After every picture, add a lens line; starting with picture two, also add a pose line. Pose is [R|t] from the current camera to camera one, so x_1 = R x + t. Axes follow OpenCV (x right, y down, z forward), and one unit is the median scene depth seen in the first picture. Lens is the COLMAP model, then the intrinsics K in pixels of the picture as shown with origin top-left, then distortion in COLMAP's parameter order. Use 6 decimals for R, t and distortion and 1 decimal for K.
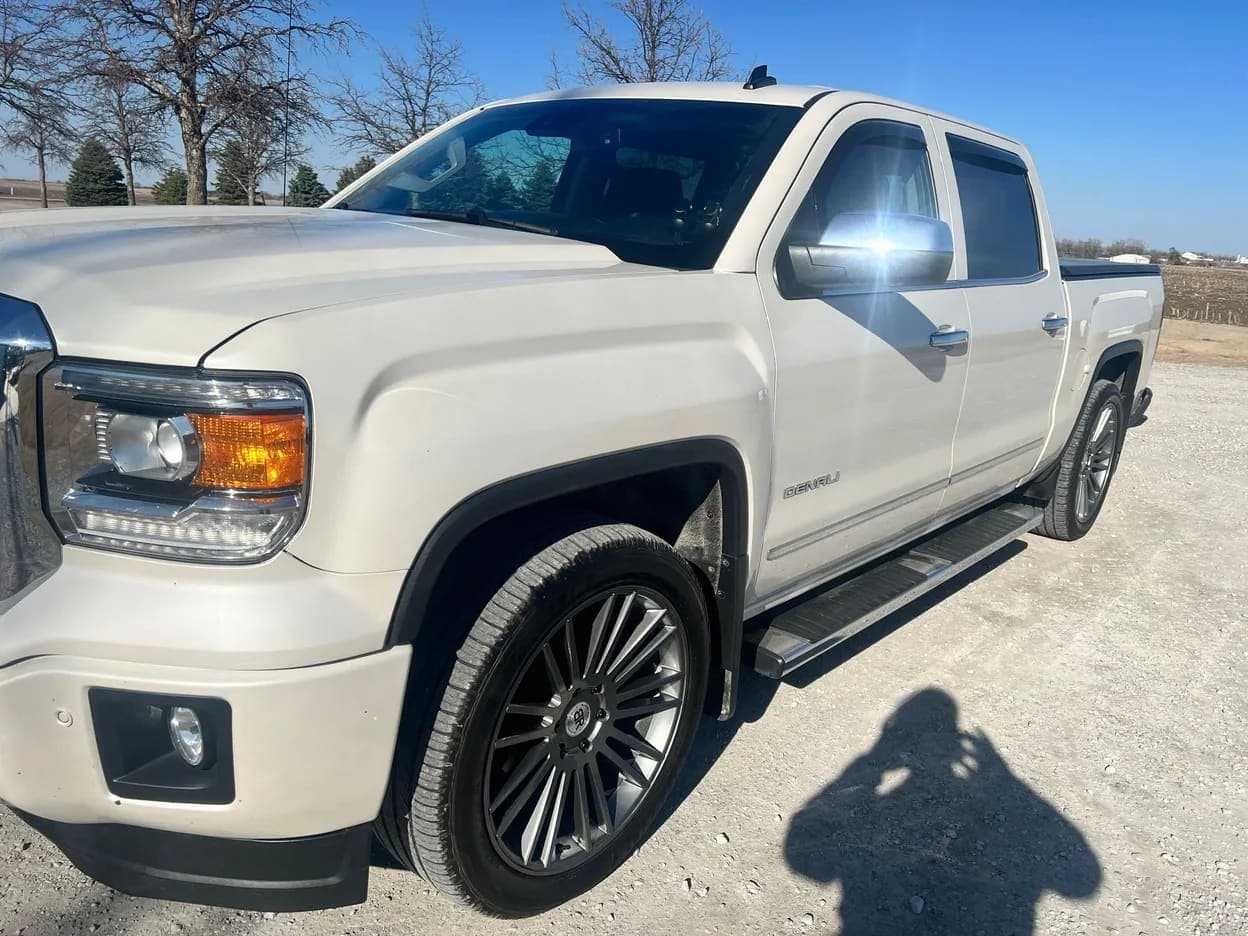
lens RADIAL K [[973.6, 0, 633.2], [0, 973.6, 477.1], [0, 0, 1]] dist [0.015280, -0.016307]
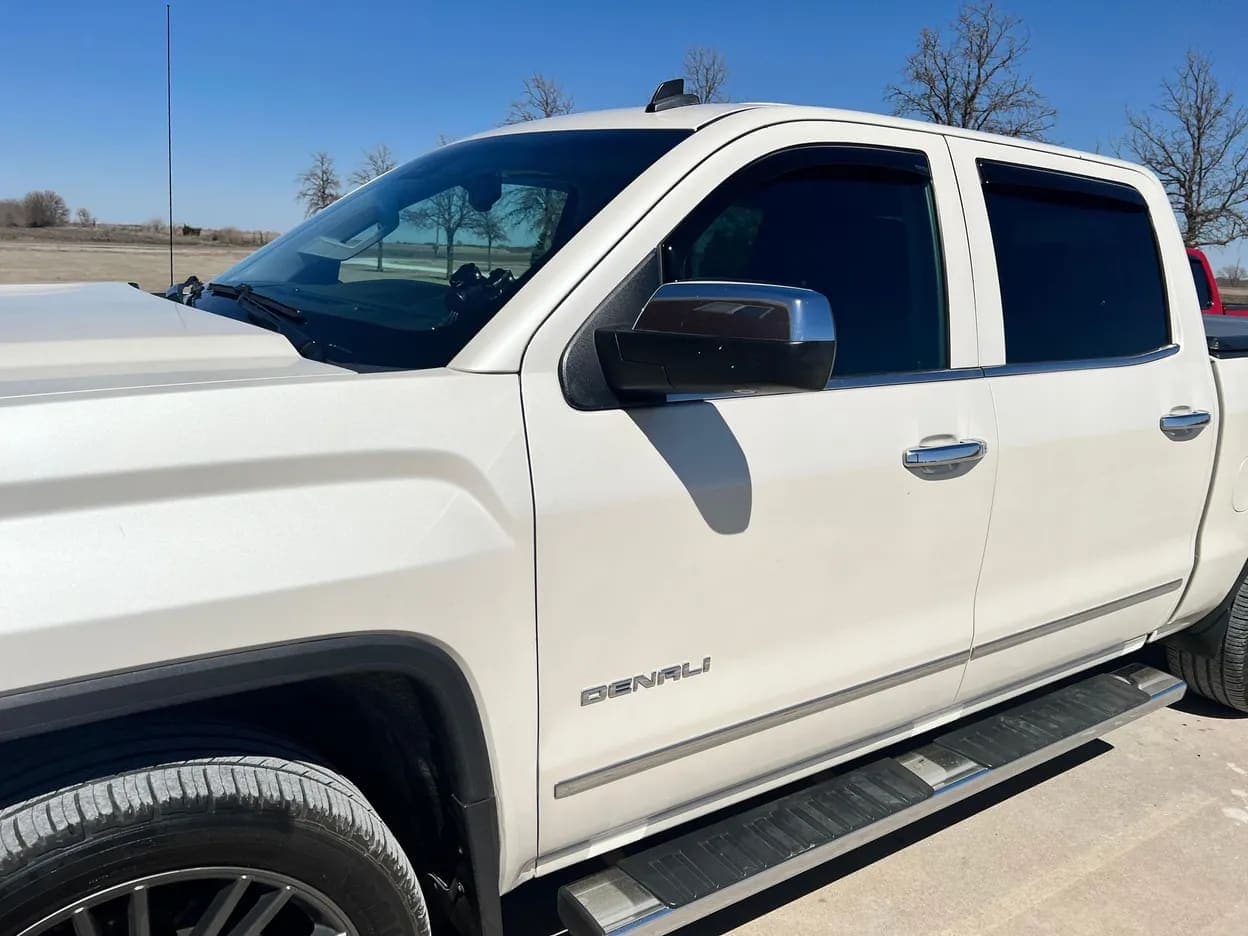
lens RADIAL K [[973.6, 0, 633.8], [0, 973.6, 492.7], [0, 0, 1]] dist [0.015280, -0.016307]
pose [[0.968526, 0.026798, -0.247464, 0.399814], [-0.038645, 0.998321, -0.043141, -0.108763], [0.245892, 0.051346, 0.967936, 0.410466]]
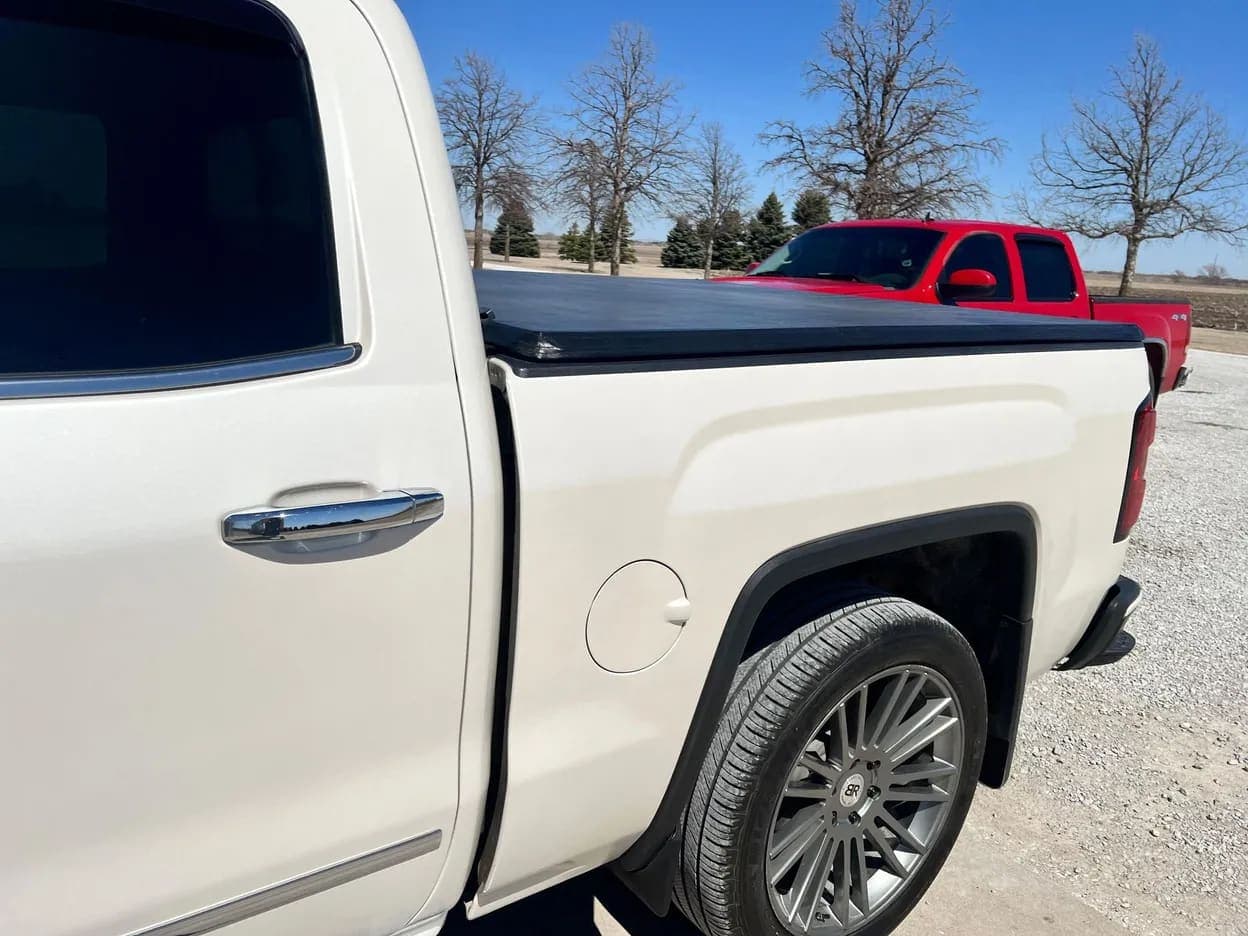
lens RADIAL K [[935.3, 0, 633.6], [0, 935.3, 474.9], [0, 0, 1]] dist [0.001806, 0.001626]
pose [[0.964707, 0.046678, -0.259155, 1.061380], [-0.059230, 0.997409, -0.040836, -0.291109], [0.256577, 0.054745, 0.964972, 1.303684]]
